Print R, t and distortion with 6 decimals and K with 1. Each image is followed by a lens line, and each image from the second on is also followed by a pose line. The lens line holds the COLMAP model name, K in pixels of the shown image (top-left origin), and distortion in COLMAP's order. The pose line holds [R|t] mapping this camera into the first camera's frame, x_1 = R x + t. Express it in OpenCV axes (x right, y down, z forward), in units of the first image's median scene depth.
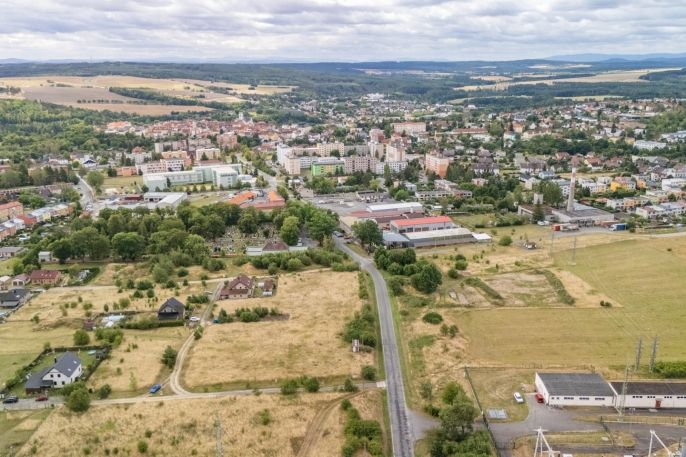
lens RADIAL K [[580.0, 0, 343.0], [0, 580.0, 228.5], [0, 0, 1]] dist [0.090980, -0.119318]
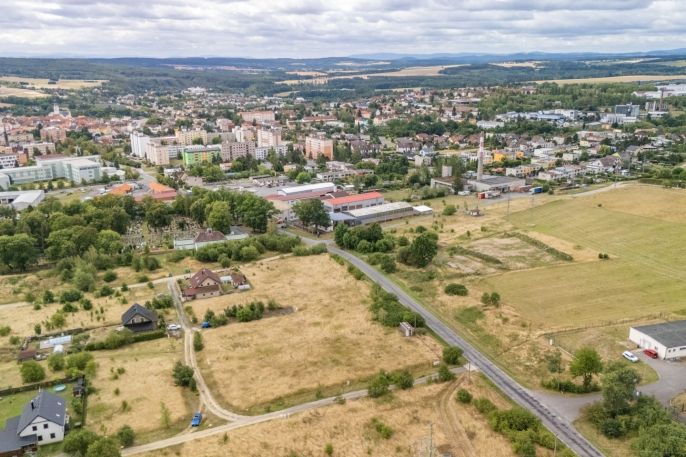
lens RADIAL K [[583.6, 0, 343.1], [0, 583.6, 212.0], [0, 0, 1]] dist [0.072901, -0.080197]
pose [[0.951819, -0.074774, 0.297403, -0.107413], [0.081368, 0.996636, -0.009834, 0.011380], [-0.295667, 0.033559, 0.954701, 0.072577]]
